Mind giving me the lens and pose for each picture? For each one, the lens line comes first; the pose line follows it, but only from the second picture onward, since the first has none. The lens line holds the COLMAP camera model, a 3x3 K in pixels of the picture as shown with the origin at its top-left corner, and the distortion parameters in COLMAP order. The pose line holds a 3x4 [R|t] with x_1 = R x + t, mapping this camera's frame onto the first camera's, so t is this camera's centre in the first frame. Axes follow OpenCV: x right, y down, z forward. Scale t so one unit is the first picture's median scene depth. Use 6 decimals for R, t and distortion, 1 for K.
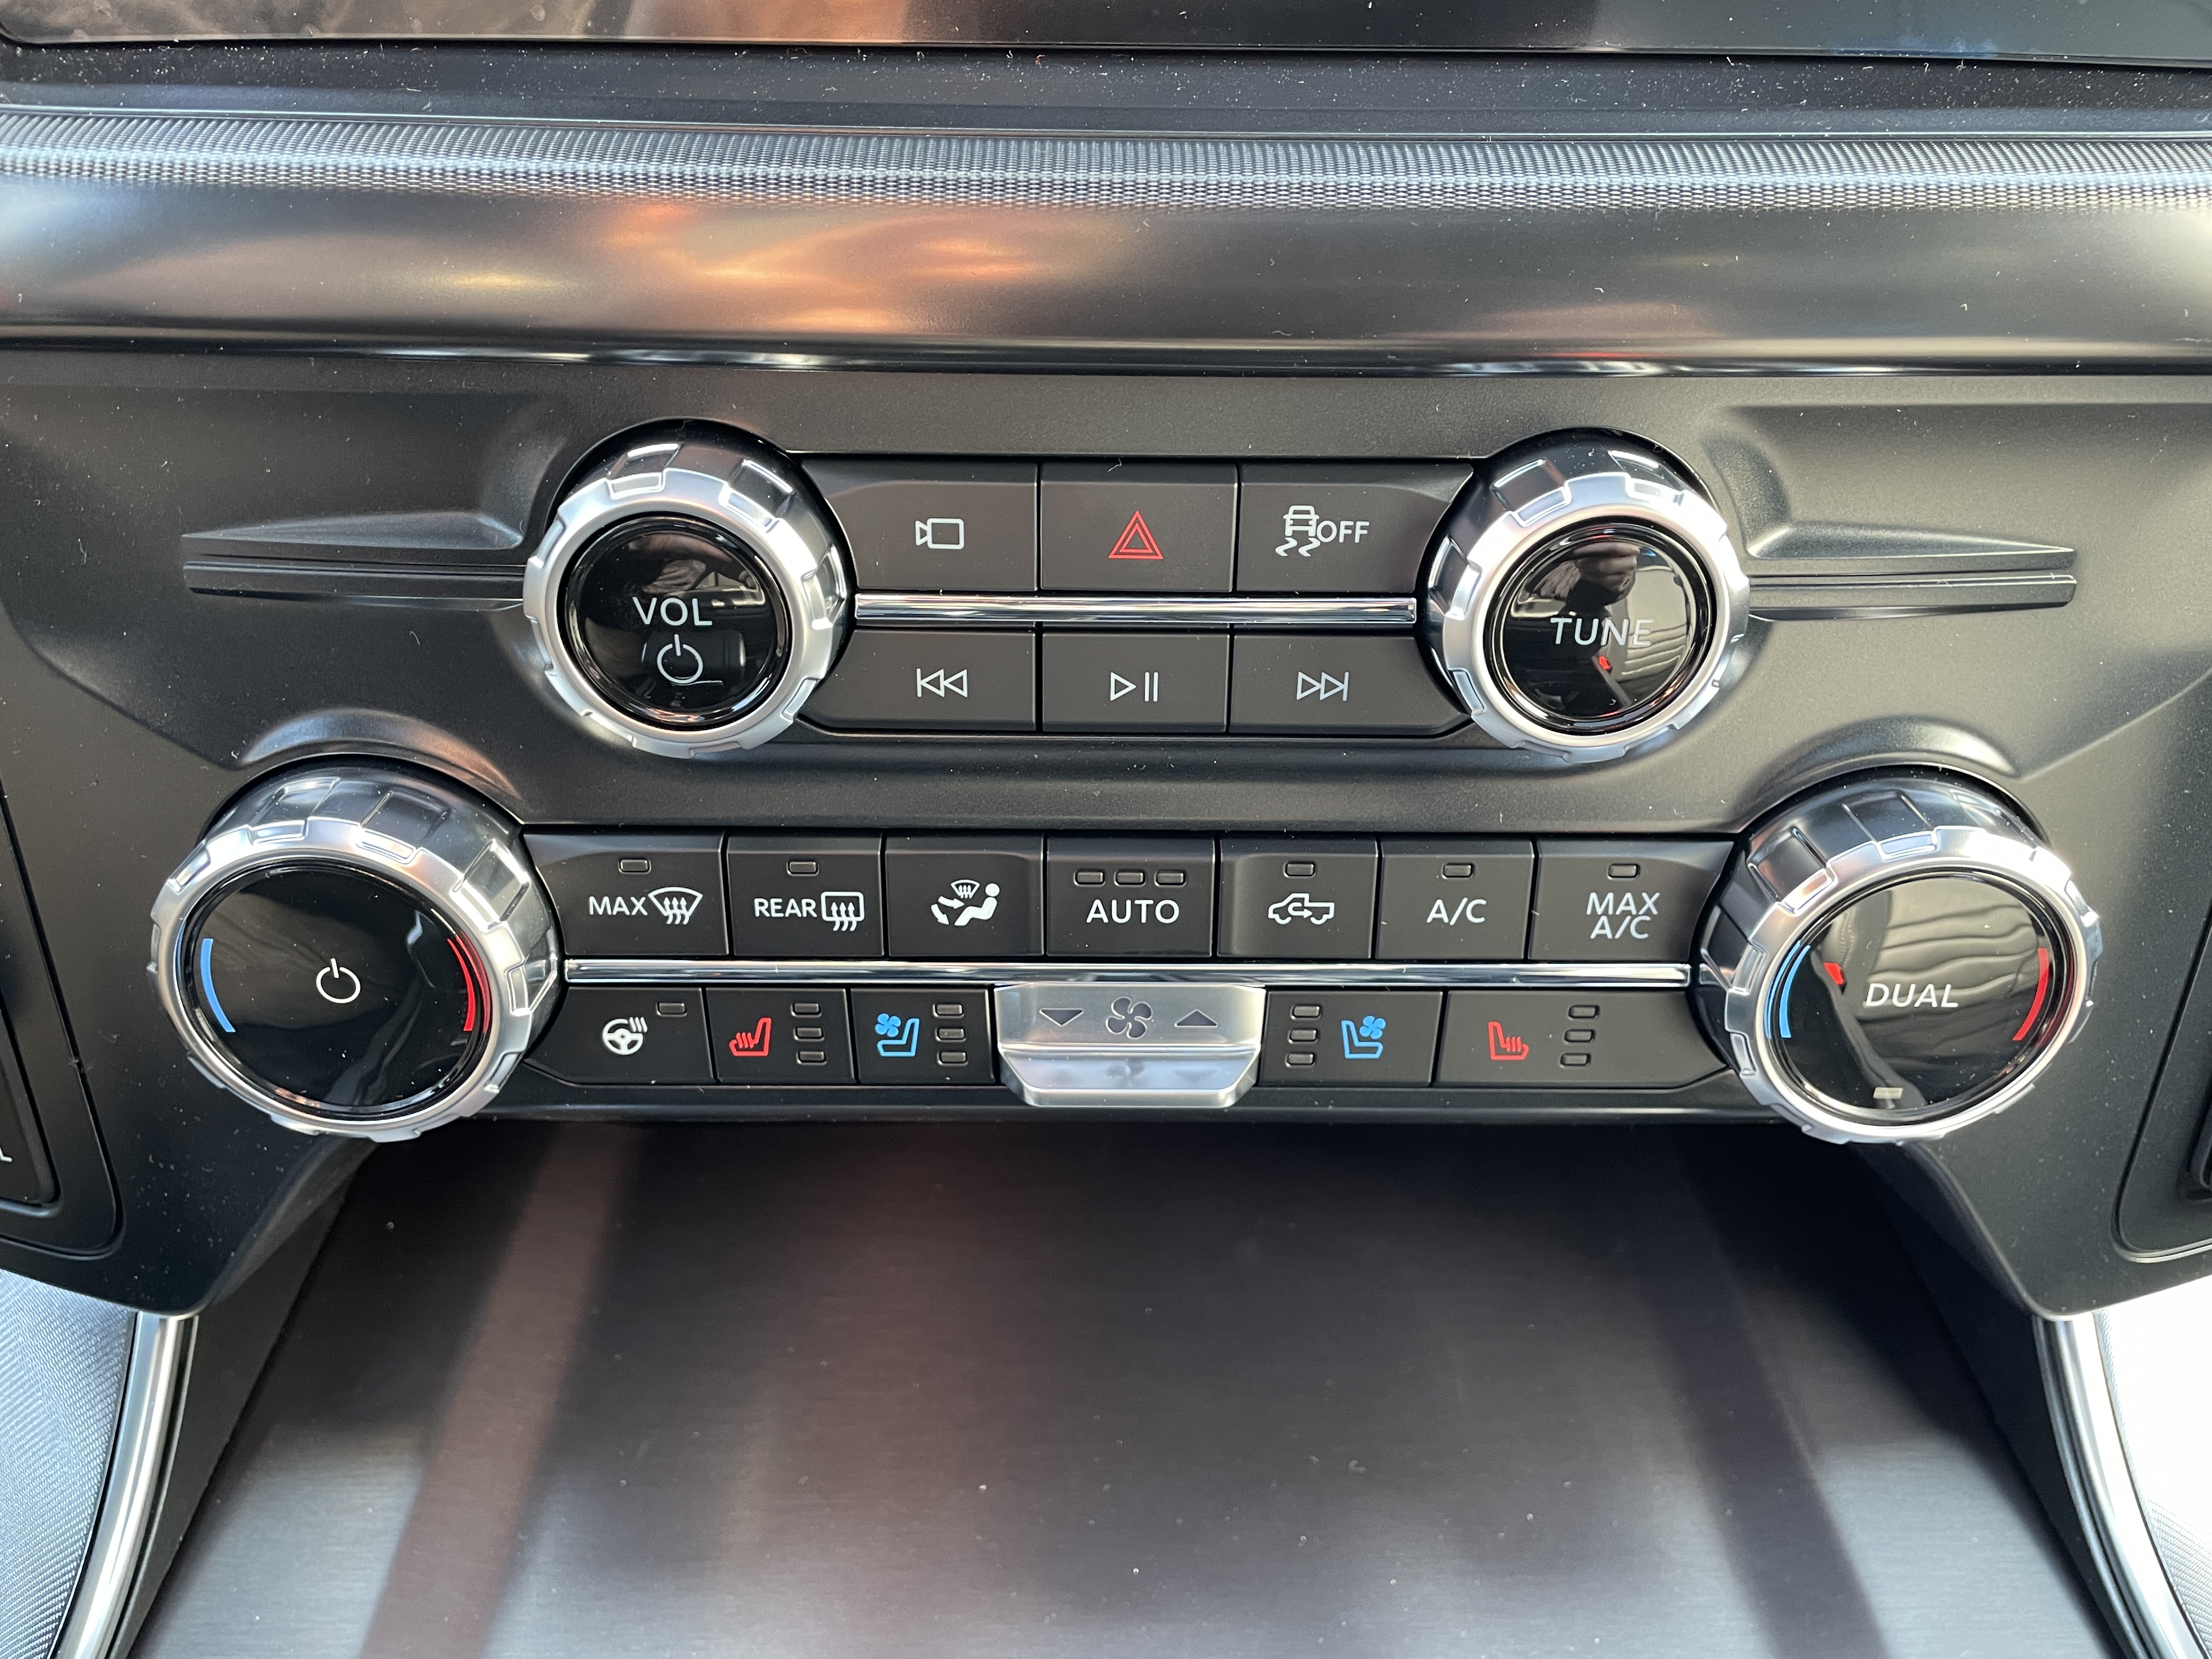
lens RADIAL K [[1710.4, 0, 1116.0], [0, 1710.4, 838.2], [0, 0, 1]] dist [0.075418, -0.104399]
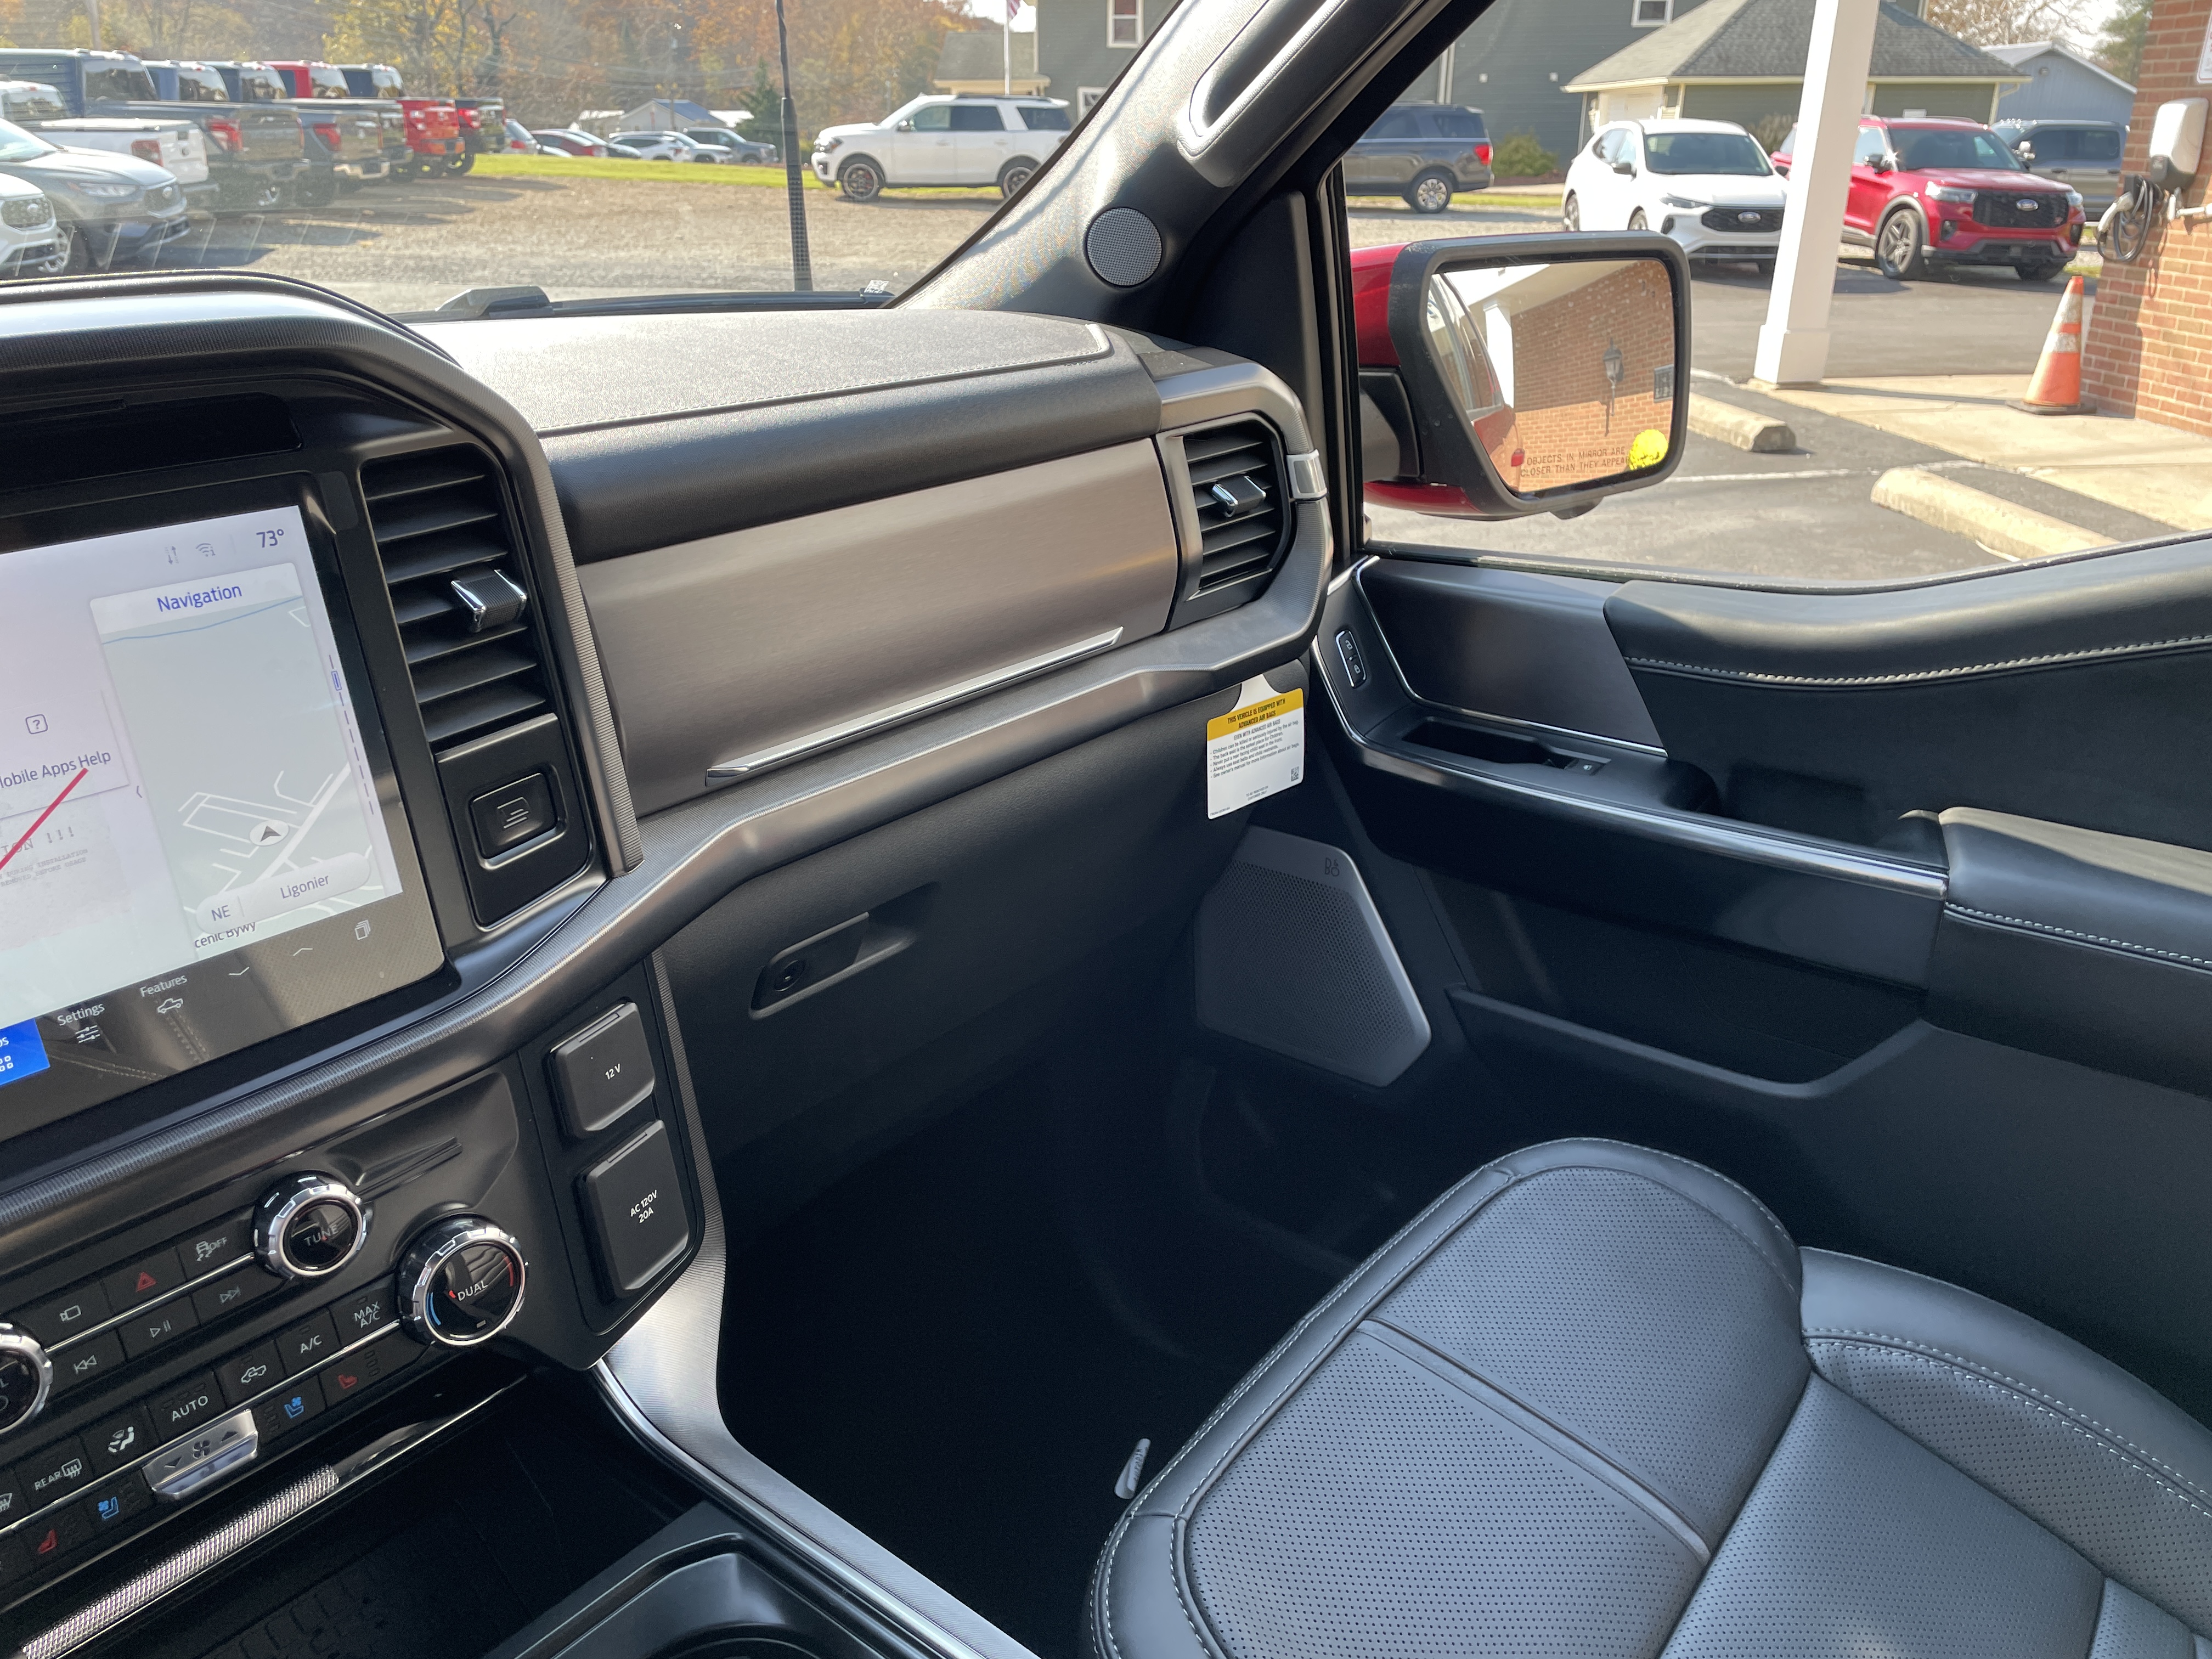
lens RADIAL K [[1710.4, 0, 1116.0], [0, 1710.4, 838.2], [0, 0, 1]] dist [0.075418, -0.104399]
pose [[0.656125, -0.312027, 0.687124, -0.591294], [0.446635, 0.894486, -0.020295, -0.048108], [-0.608290, 0.320210, 0.726257, -1.999485]]
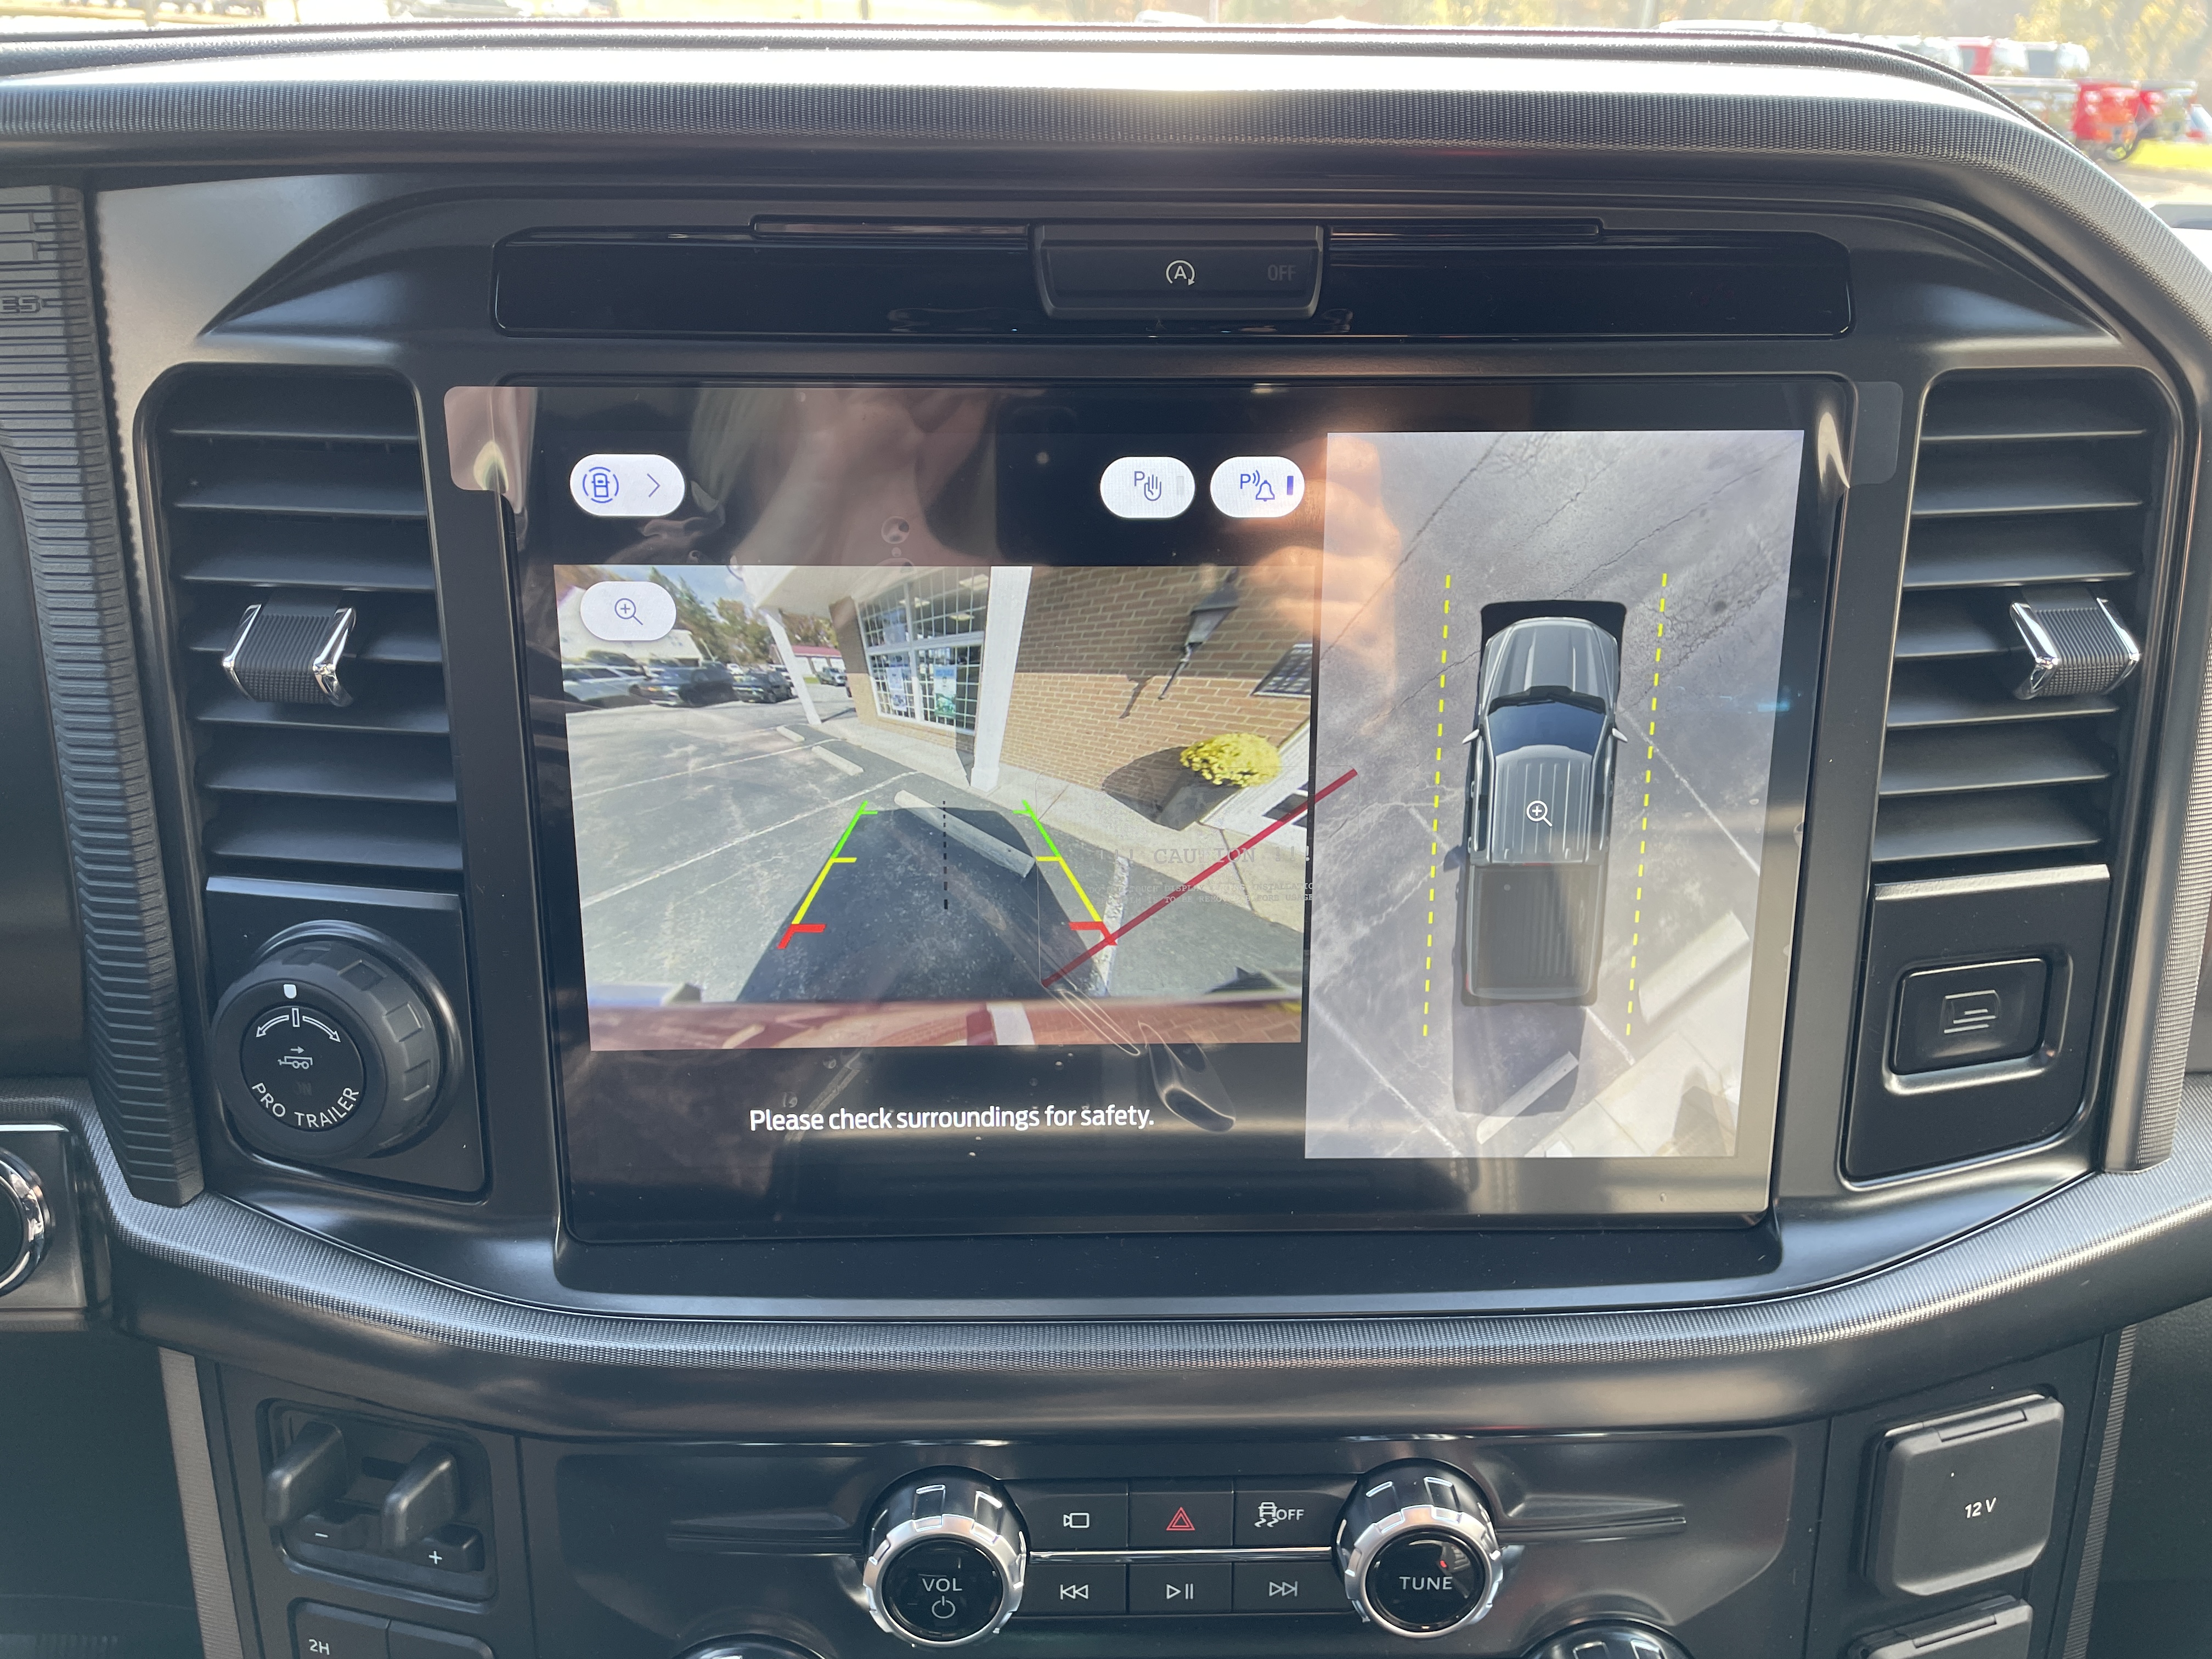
lens RADIAL K [[1710.4, 0, 1116.0], [0, 1710.4, 838.2], [0, 0, 1]] dist [0.075418, -0.104399]
pose [[0.999742, -0.014419, 0.017564, -0.071851], [0.017693, 0.978920, -0.203475, -0.460751], [-0.014260, 0.203733, 0.978923, -0.885110]]
